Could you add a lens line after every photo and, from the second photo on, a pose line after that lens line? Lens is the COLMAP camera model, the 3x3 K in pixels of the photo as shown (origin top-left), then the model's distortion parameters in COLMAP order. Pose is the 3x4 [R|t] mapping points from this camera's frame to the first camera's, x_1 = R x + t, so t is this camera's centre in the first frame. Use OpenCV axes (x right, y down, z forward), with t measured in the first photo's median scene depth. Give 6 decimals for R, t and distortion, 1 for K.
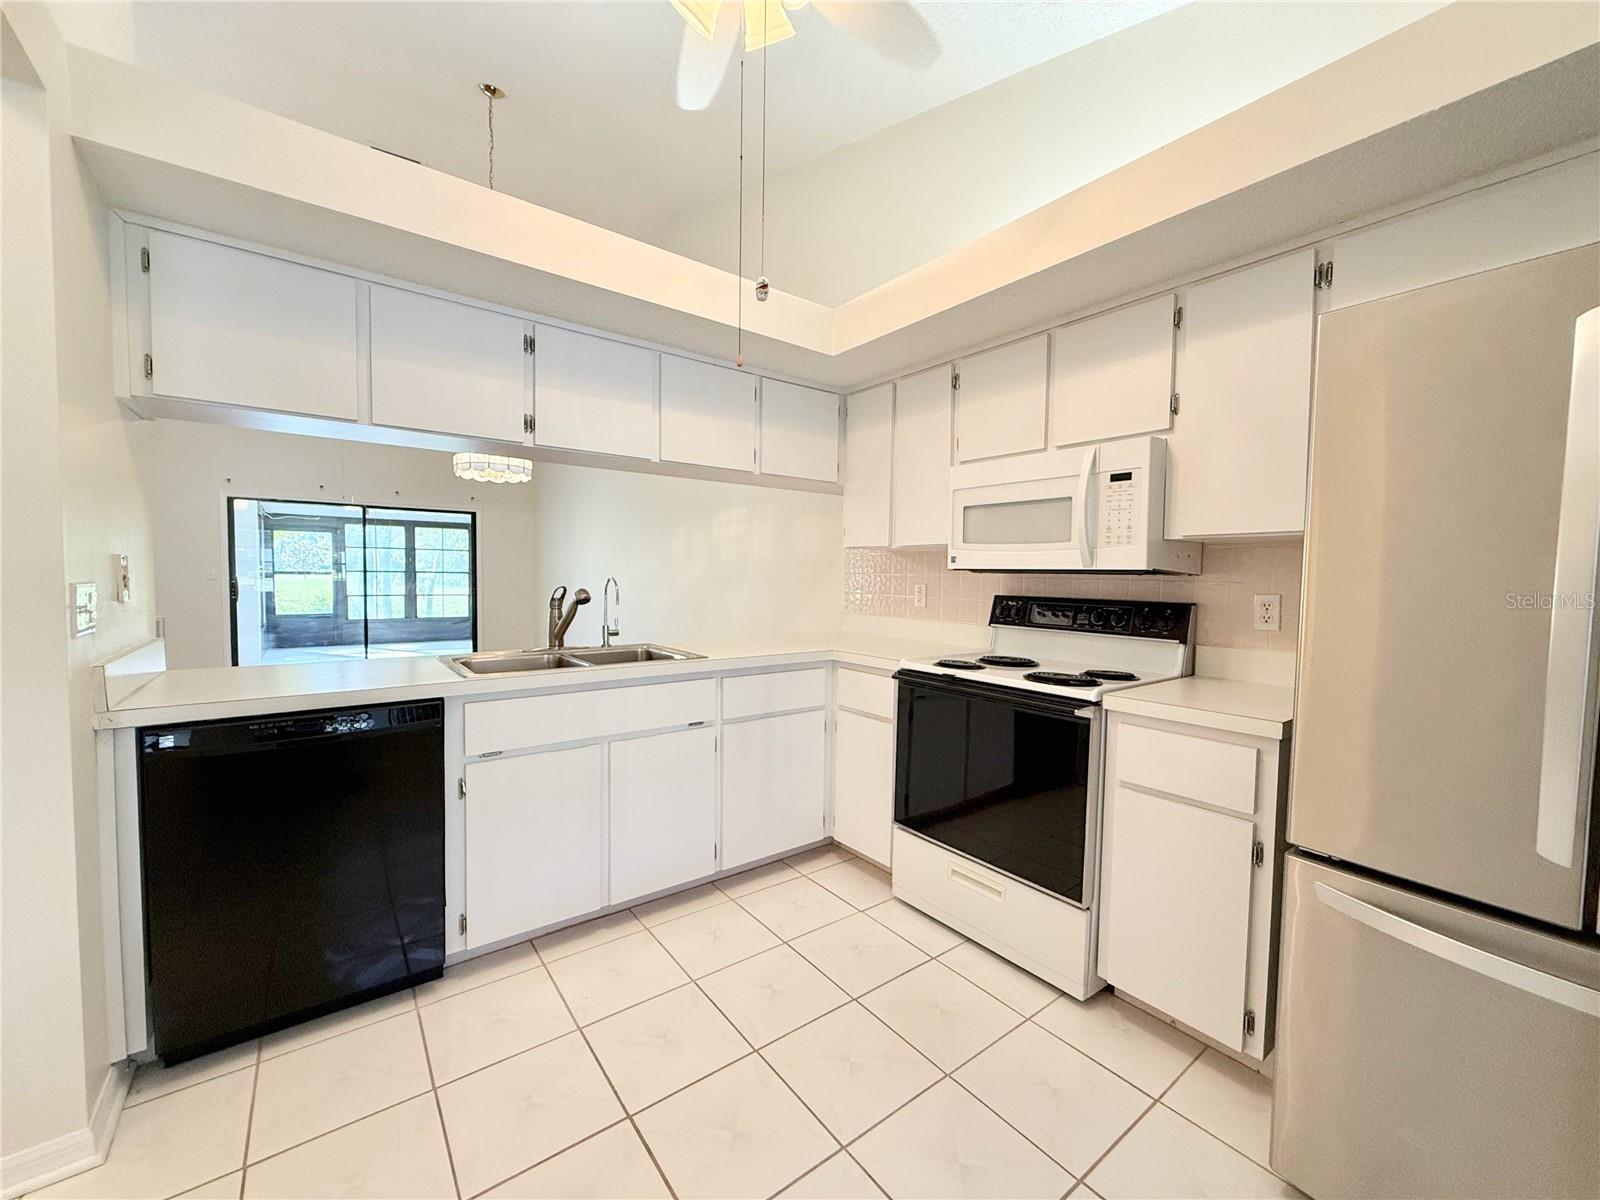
lens RADIAL K [[636.7, 0, 797.2], [0, 636.7, 605.5], [0, 0, 1]] dist [0.000450, -0.000571]
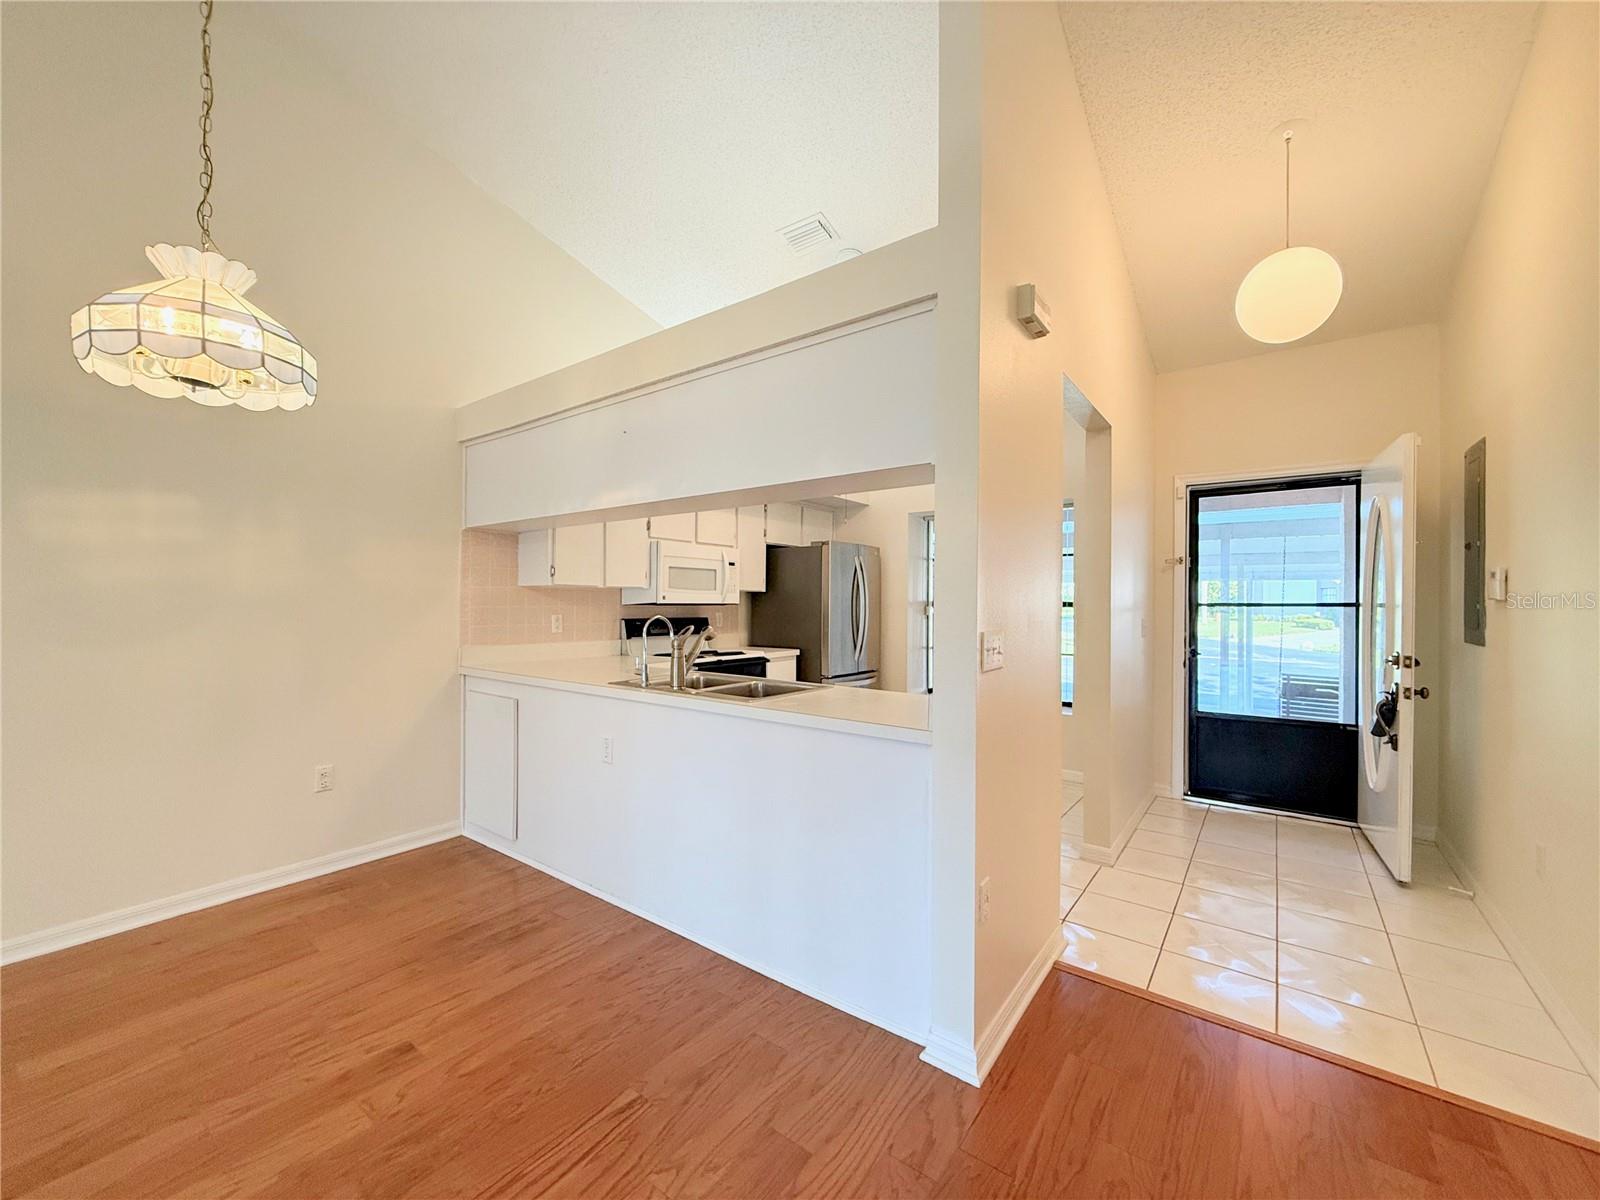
lens RADIAL K [[636.7, 0, 795.1], [0, 636.7, 602.2], [0, 0, 1]] dist [0.000450, -0.000571]
pose [[-0.274458, -0.014405, 0.961491, -1.227183], [0.040511, 0.998827, 0.026528, -0.076996], [-0.960745, 0.046232, -0.273553, 0.960955]]
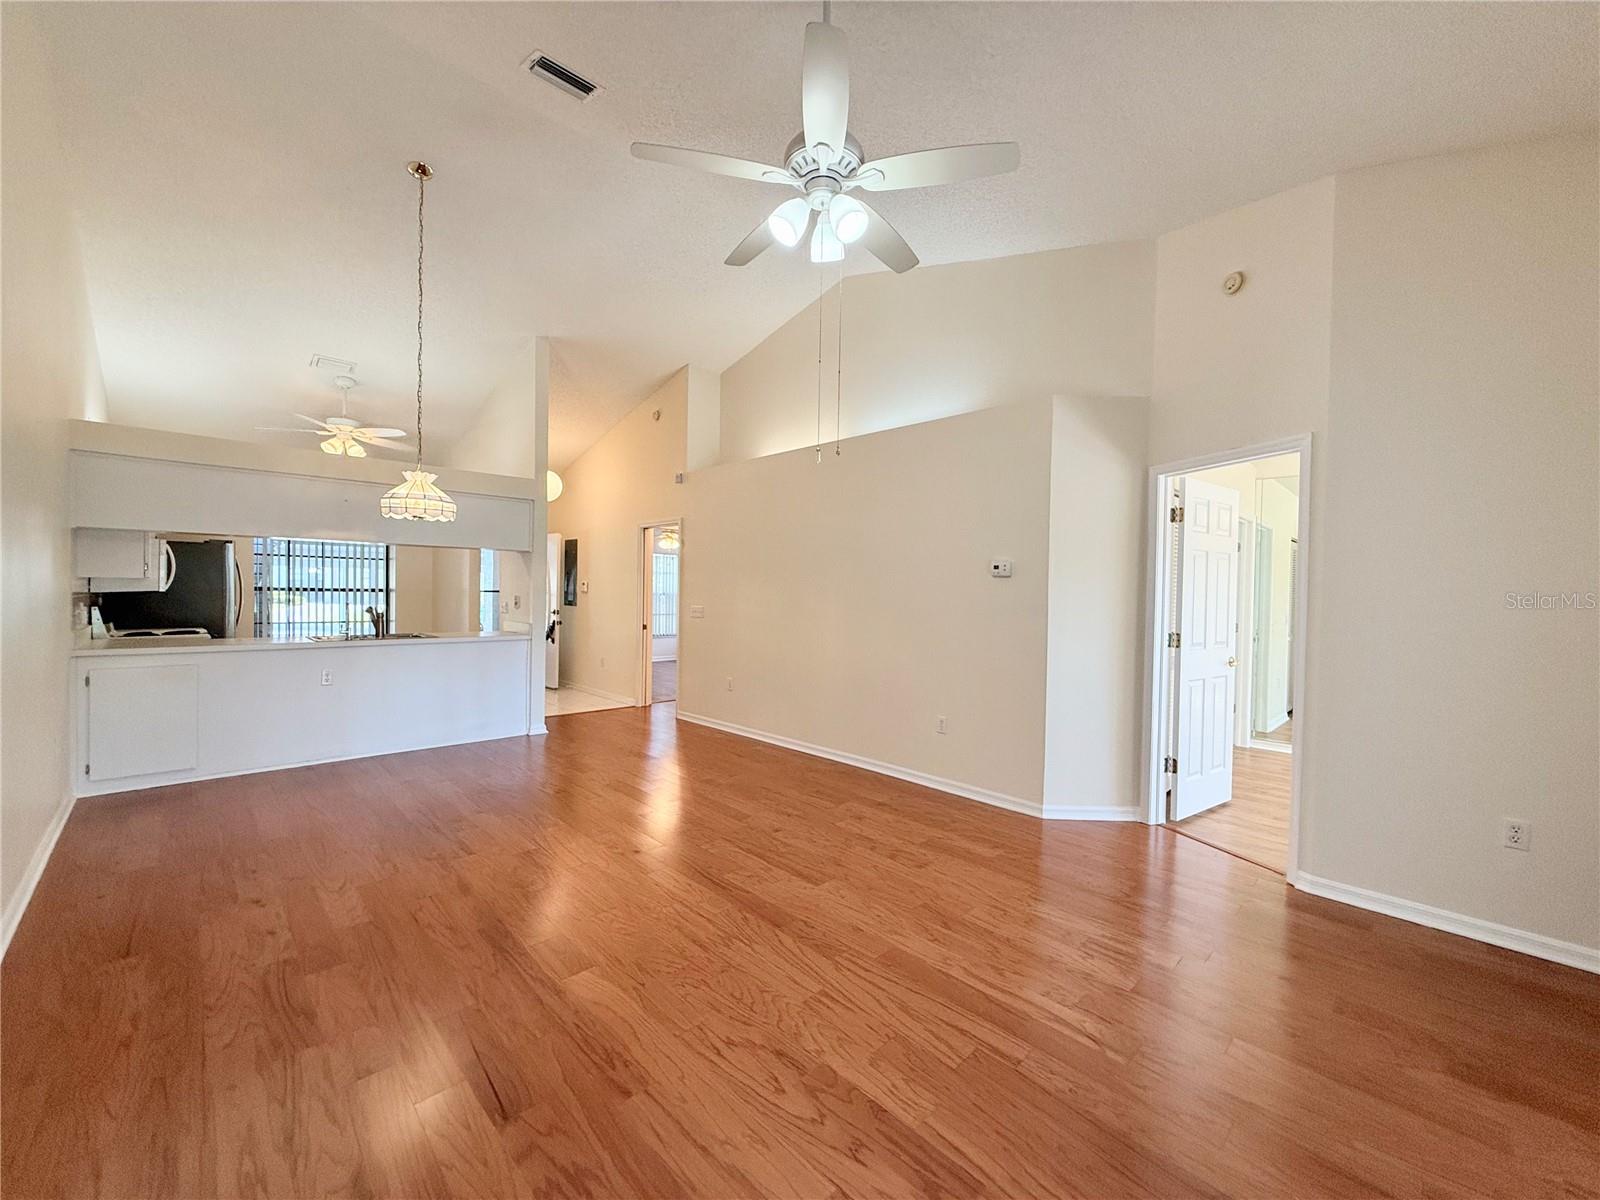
lens RADIAL K [[636.7, 0, 797.4], [0, 636.7, 605.5], [0, 0, 1]] dist [0.000450, -0.000571]
pose [[-0.991658, -0.029276, -0.125531, -1.248034], [-0.038604, 0.996619, 0.072527, -0.197846], [0.122983, 0.076768, -0.989435, 2.737927]]
